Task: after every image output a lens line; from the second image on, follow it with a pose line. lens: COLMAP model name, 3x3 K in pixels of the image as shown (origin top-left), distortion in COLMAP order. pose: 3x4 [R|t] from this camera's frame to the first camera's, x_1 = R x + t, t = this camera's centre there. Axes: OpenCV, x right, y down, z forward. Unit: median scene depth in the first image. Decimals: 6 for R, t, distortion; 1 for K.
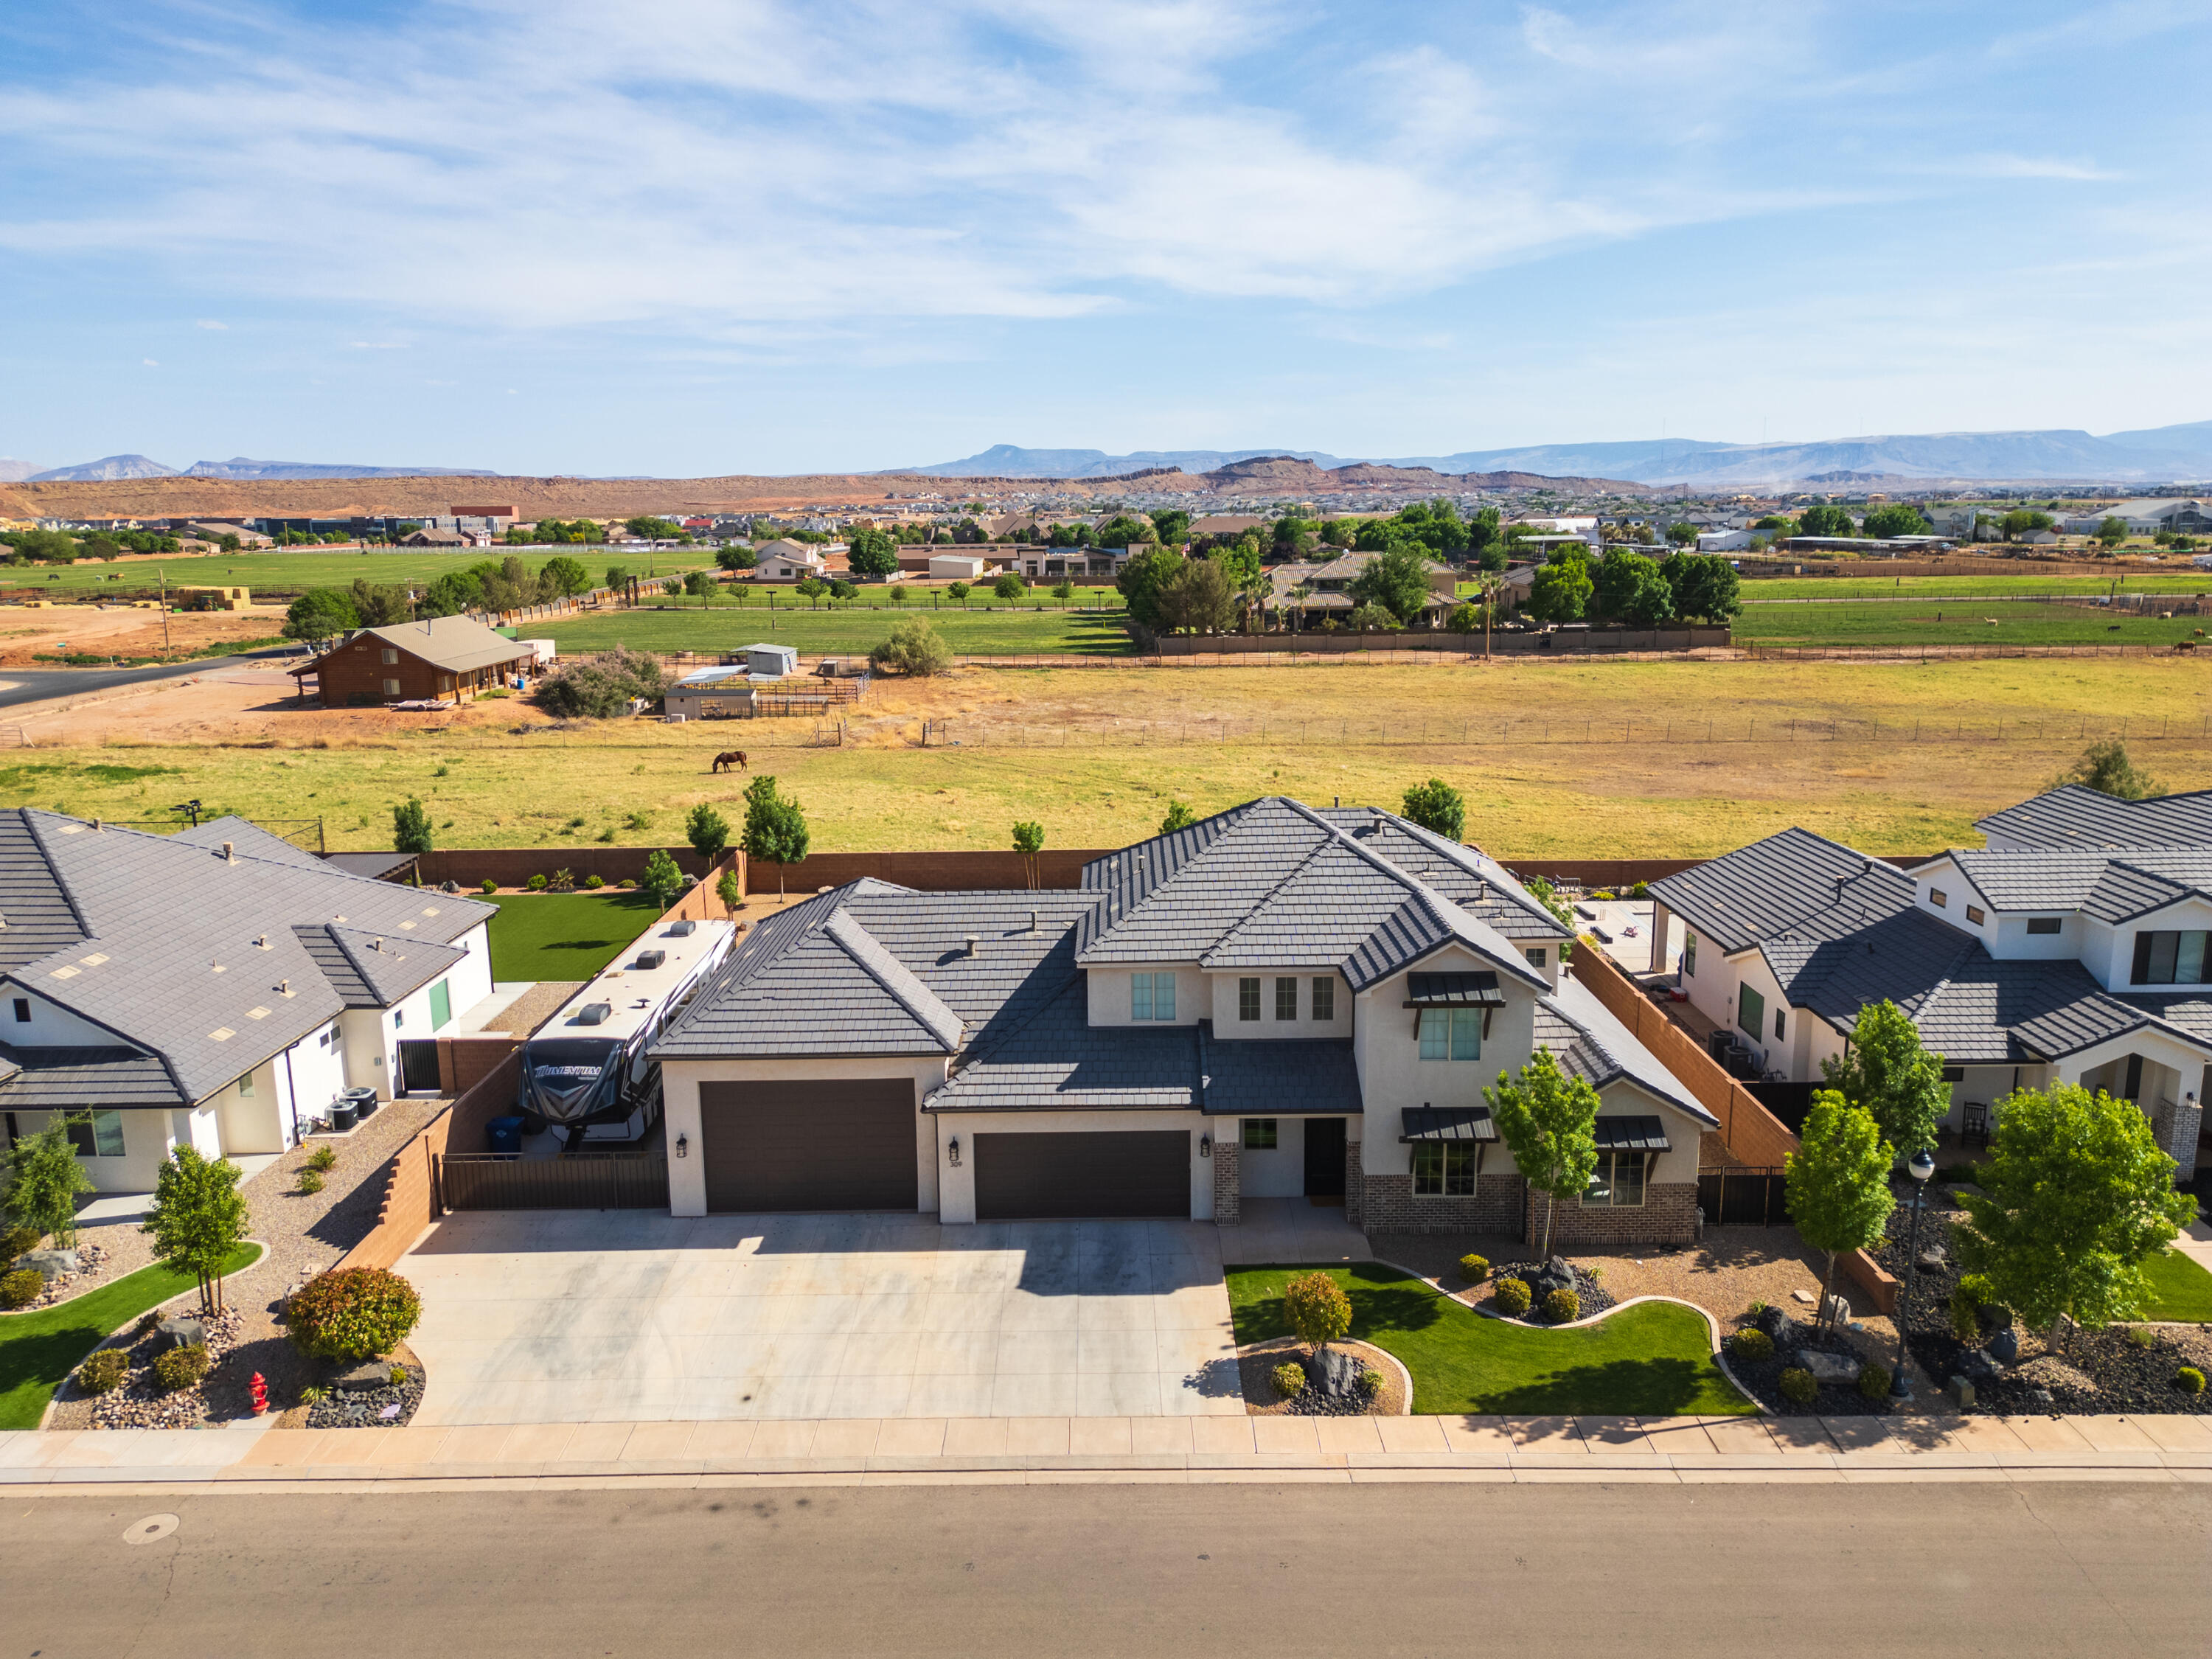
lens RADIAL K [[1549.7, 0, 1109.1], [0, 1549.7, 828.0], [0, 0, 1]] dist [0.072078, -0.078296]
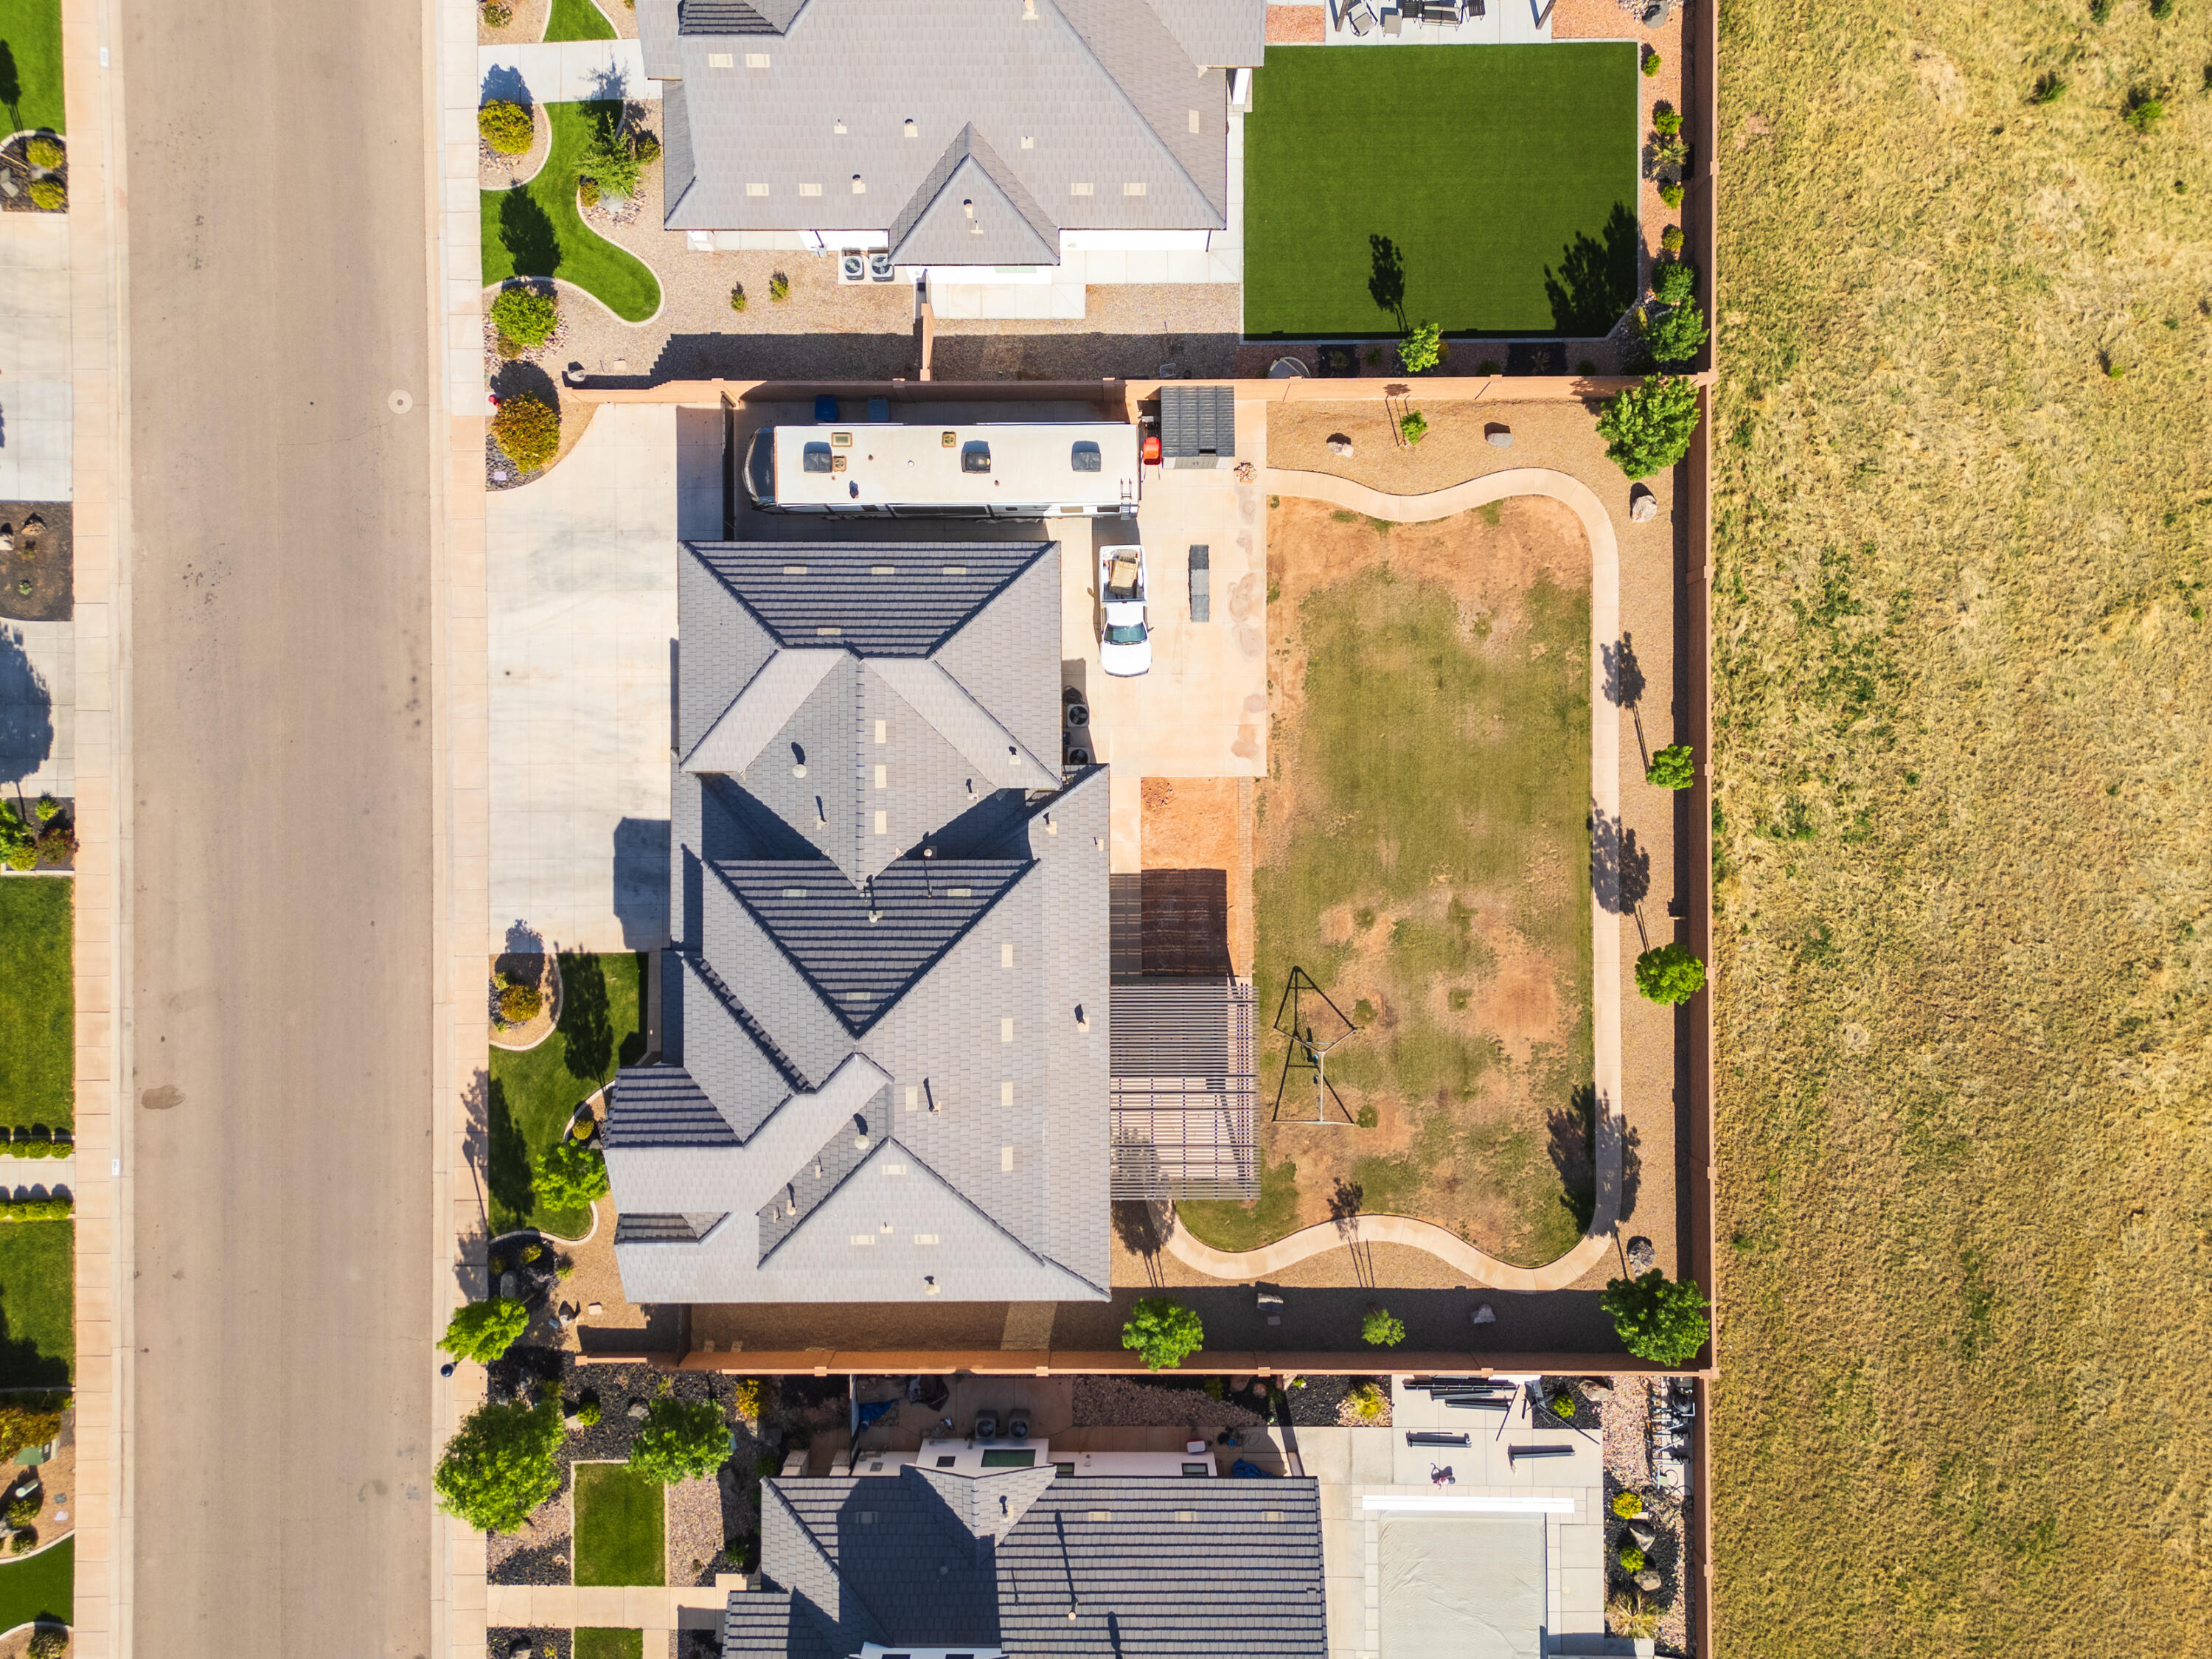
lens RADIAL K [[1609.0, 0, 1134.6], [0, 1609.0, 825.7], [0, 0, 1]] dist [0.089316, -0.091062]
pose [[0.005403, 0.999910, 0.012272, -0.014230], [-0.191841, -0.011008, 0.981364, -0.289596], [0.981411, -0.007657, 0.191765, 0.245635]]
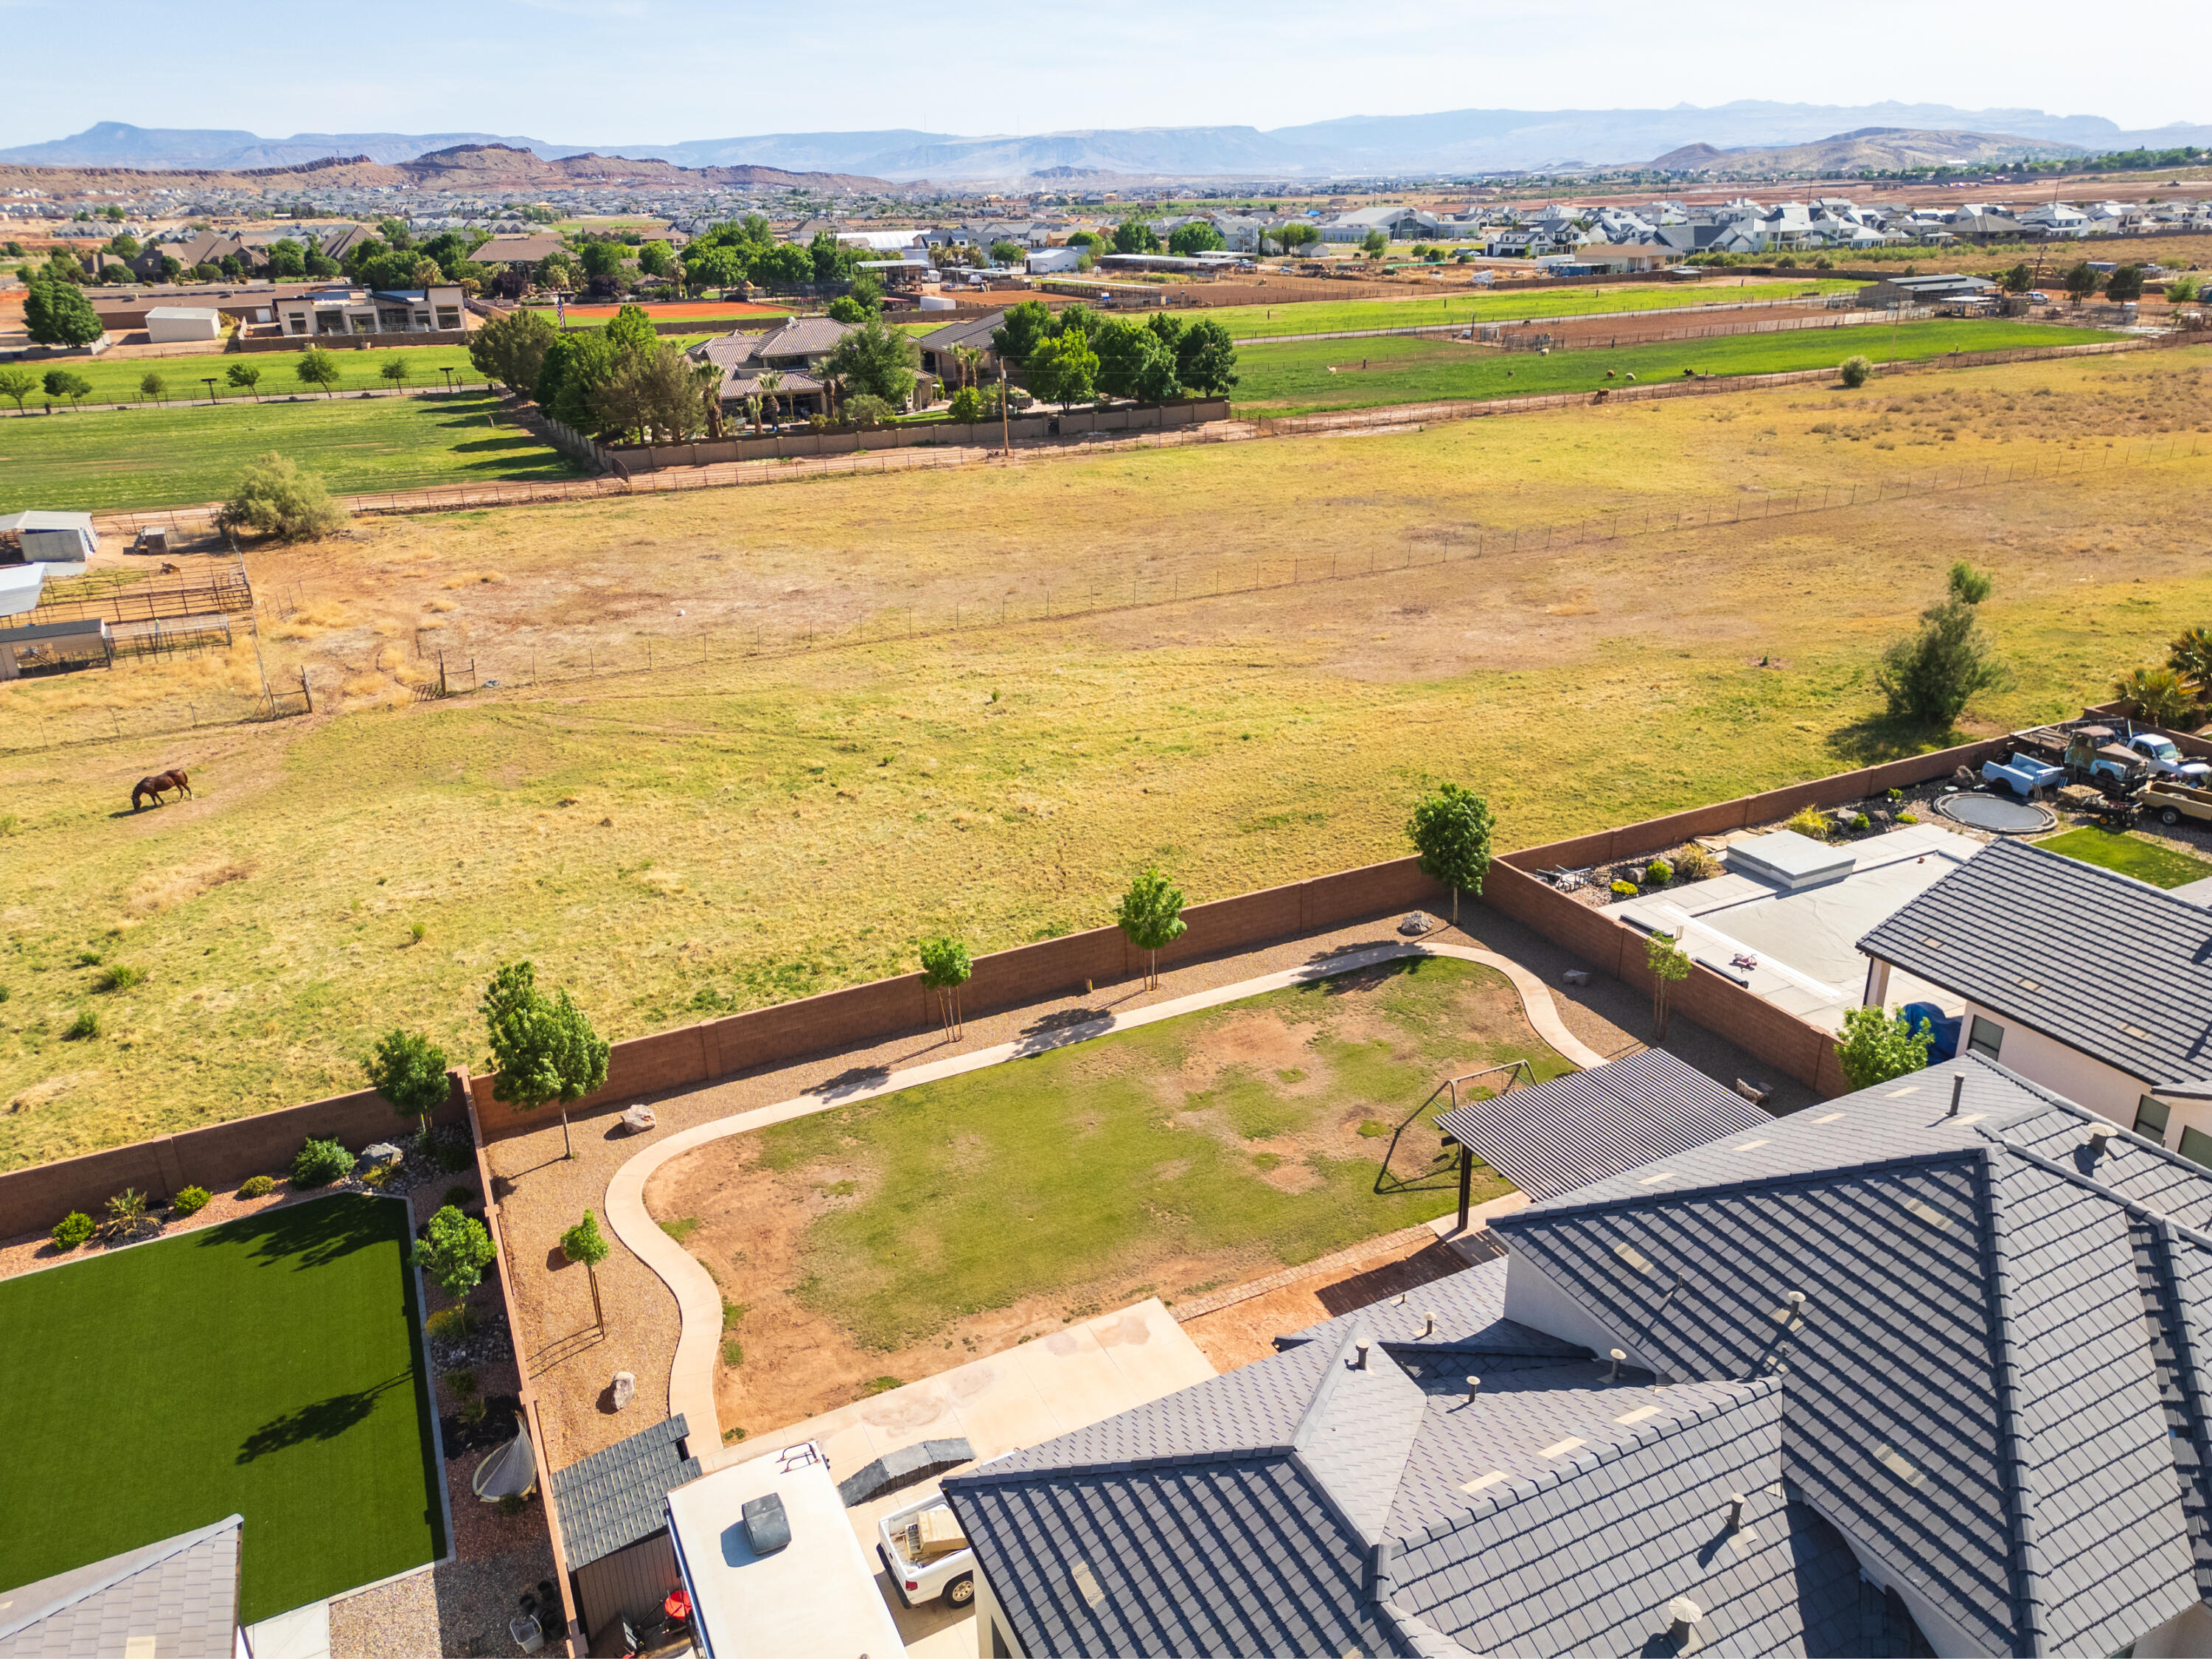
lens RADIAL K [[1551.0, 0, 1107.3], [0, 1551.0, 840.5], [0, 0, 1]] dist [0.059366, -0.055904]
pose [[0.898613, -0.174497, 0.402549, -0.100010], [0.098277, 0.974249, 0.202932, -0.070066], [-0.427594, -0.142796, 0.892621, 0.160996]]
